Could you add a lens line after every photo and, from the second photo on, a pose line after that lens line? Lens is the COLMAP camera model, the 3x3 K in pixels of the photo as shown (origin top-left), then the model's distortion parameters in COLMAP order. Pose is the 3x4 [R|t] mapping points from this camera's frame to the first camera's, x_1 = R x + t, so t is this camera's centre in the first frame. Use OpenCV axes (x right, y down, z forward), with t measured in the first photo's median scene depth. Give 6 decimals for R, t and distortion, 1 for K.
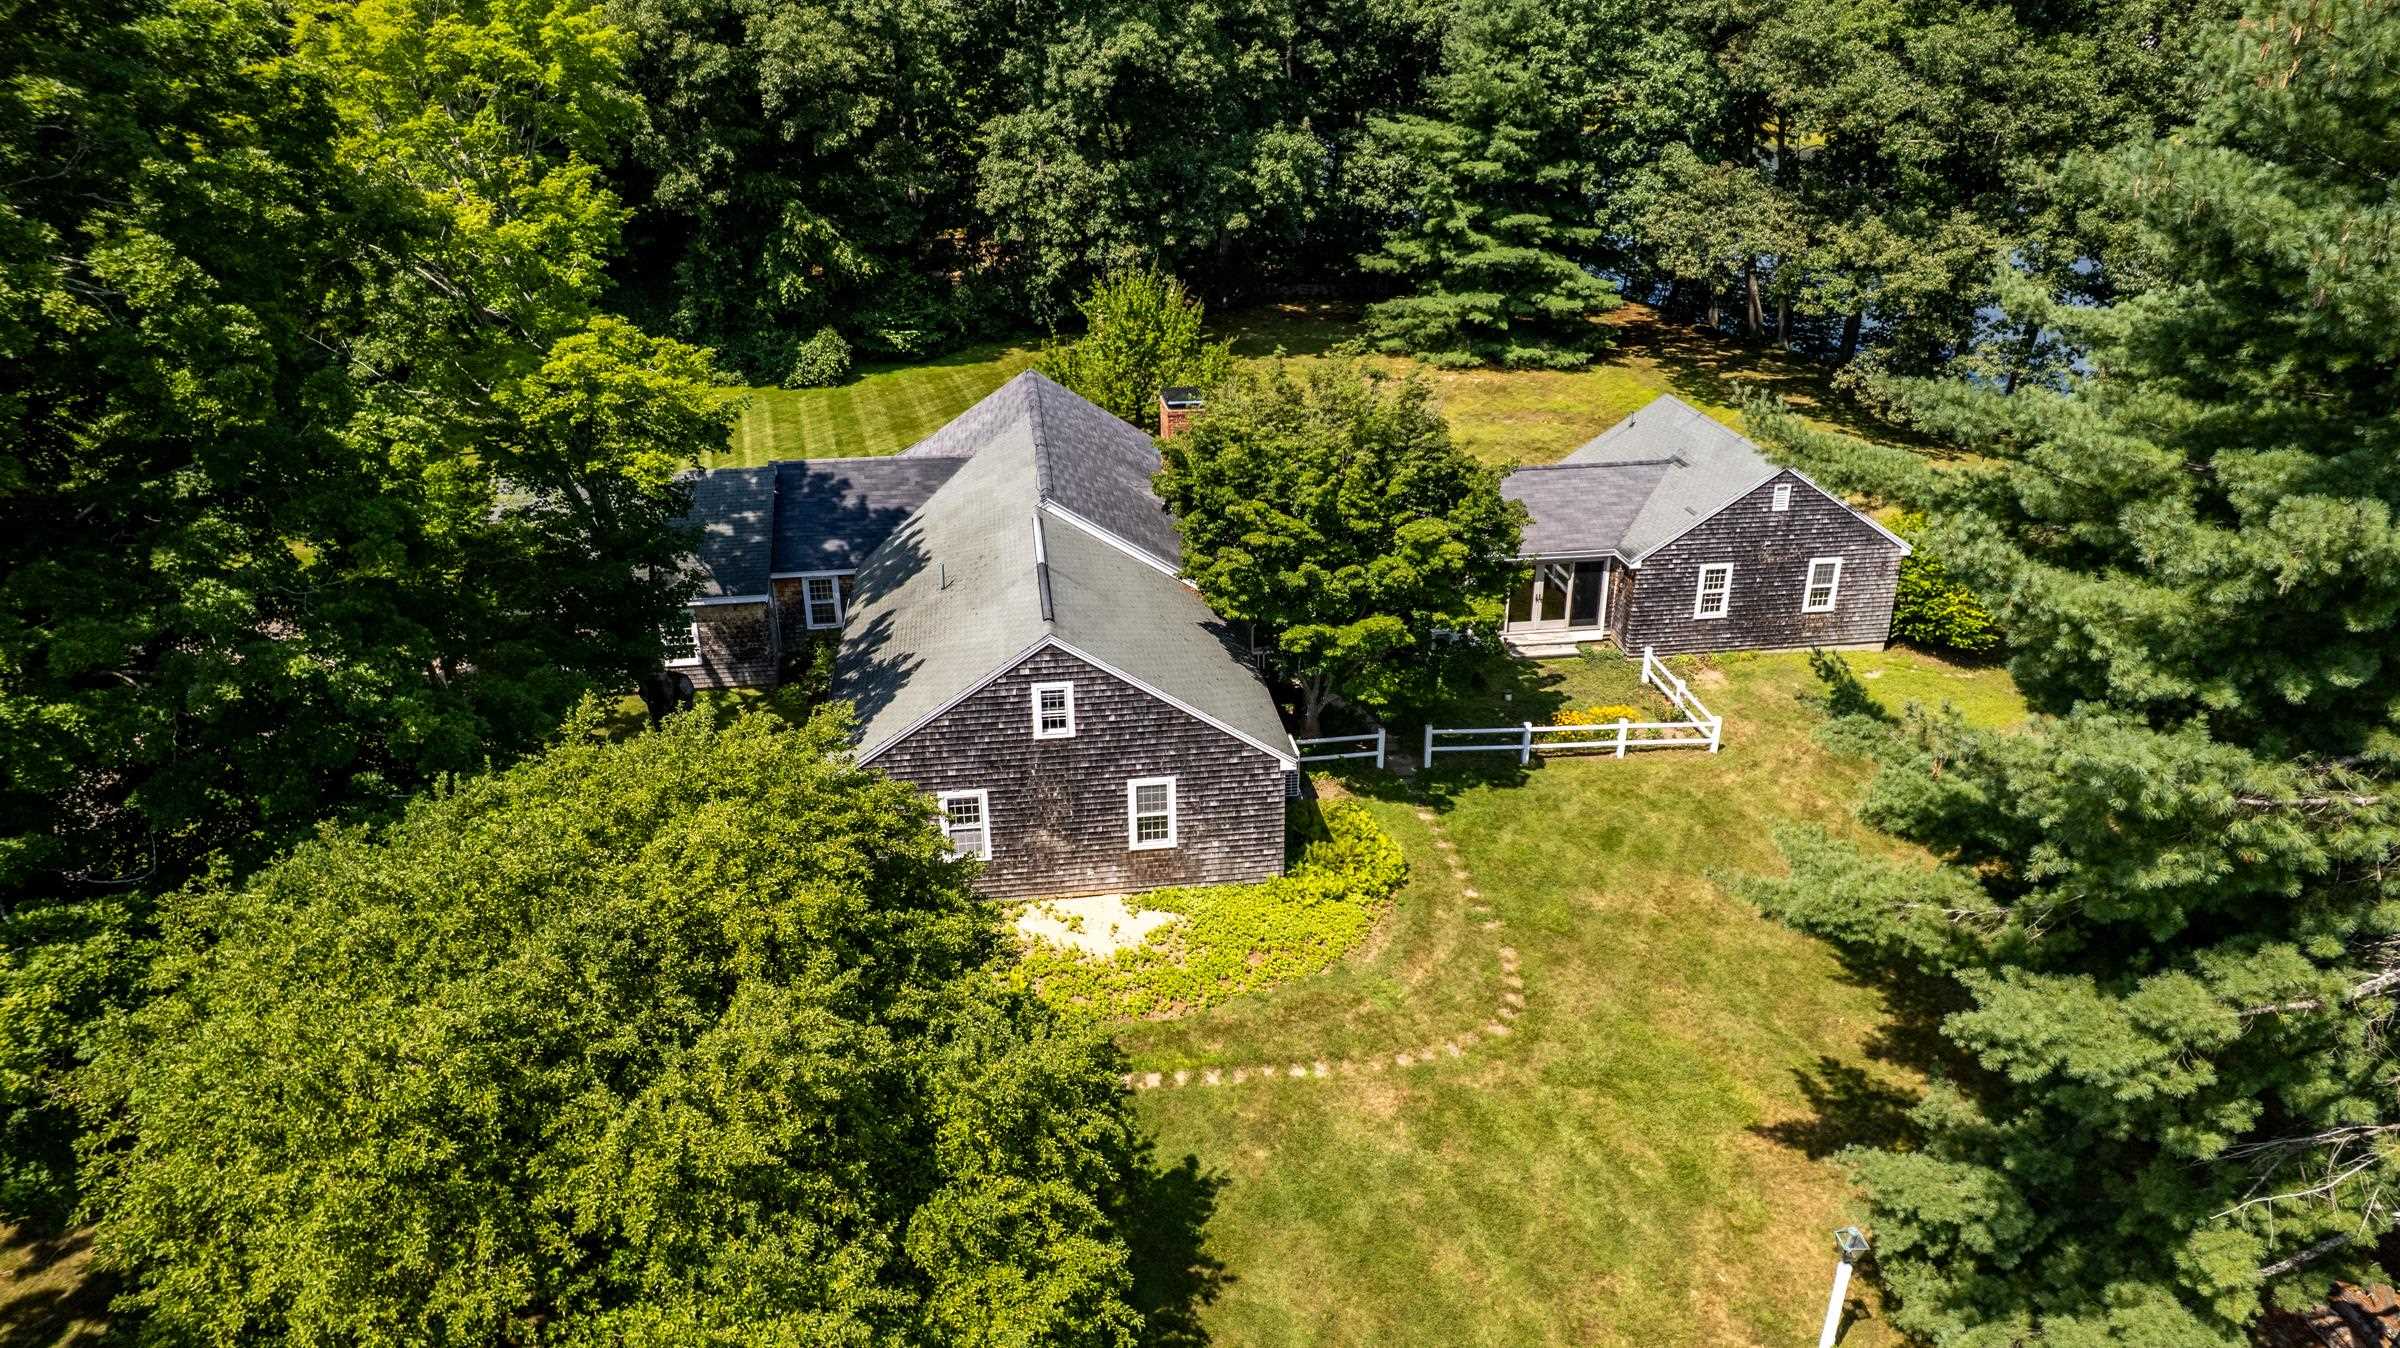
lens RADIAL K [[1540.5, 0, 1200.0], [0, 1540.5, 674.0], [0, 0, 1]] dist [-0.070435, 0.062791]
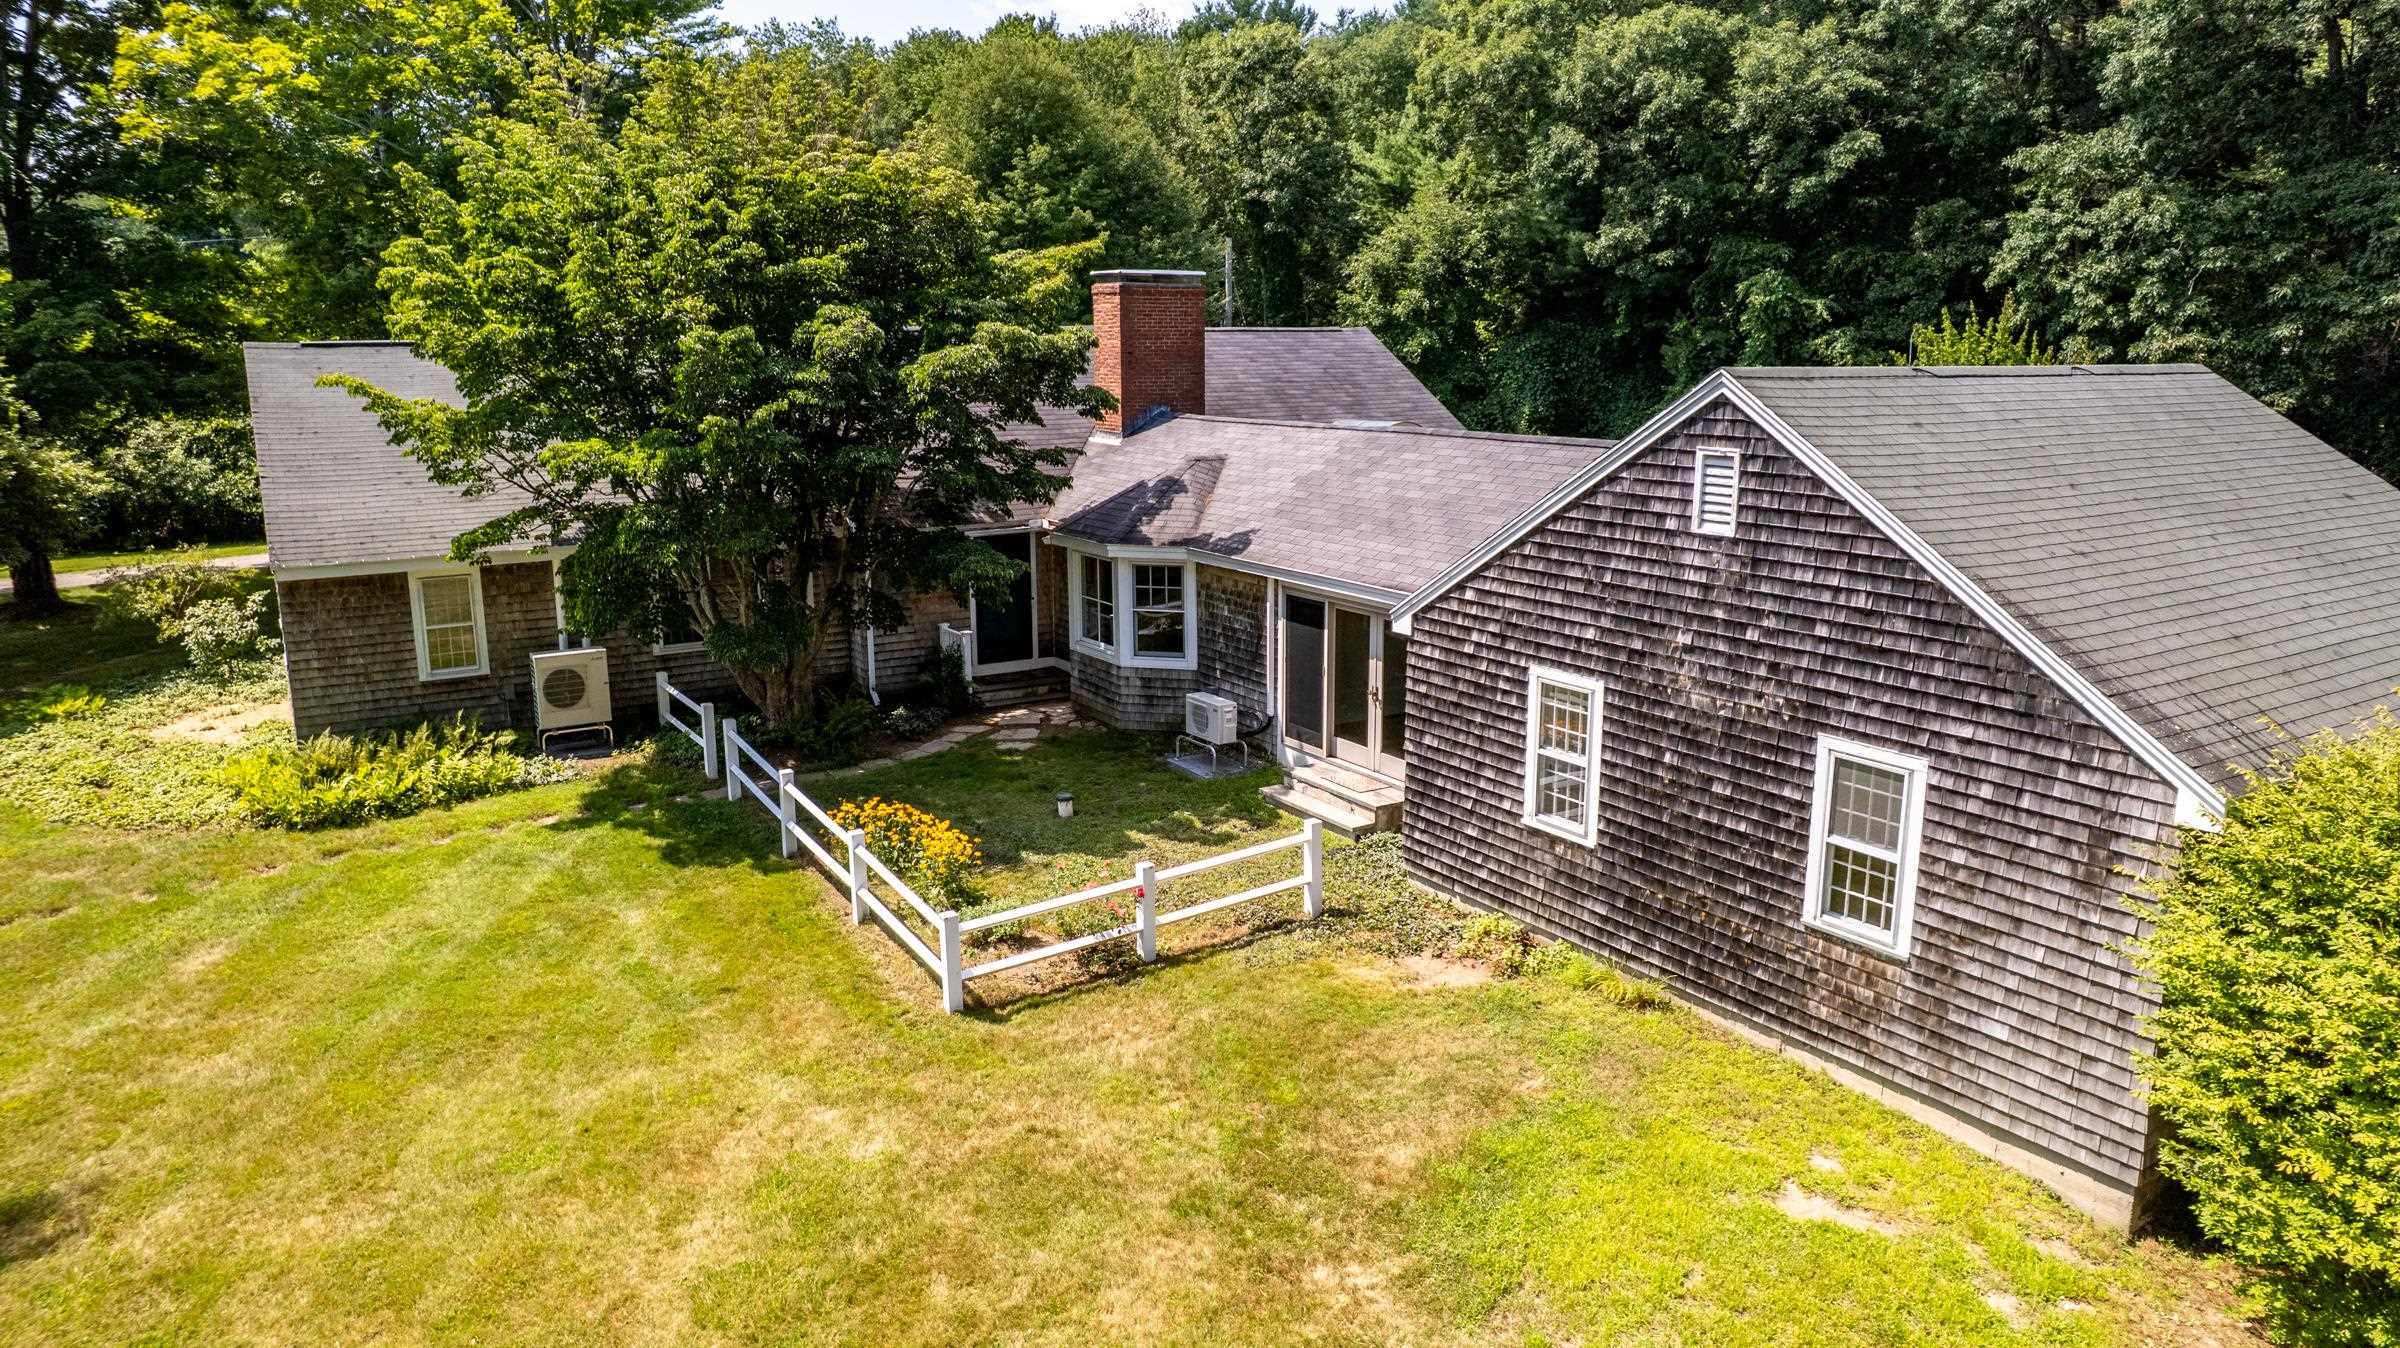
lens RADIAL K [[1540.5, 0, 1200.0], [0, 1540.5, 674.0], [0, 0, 1]] dist [-0.070435, 0.062791]
pose [[0.427254, 0.196677, -0.882481, 0.595817], [-0.363928, 0.930902, 0.031273, -0.051990], [0.827654, 0.307798, 0.469308, 0.759975]]
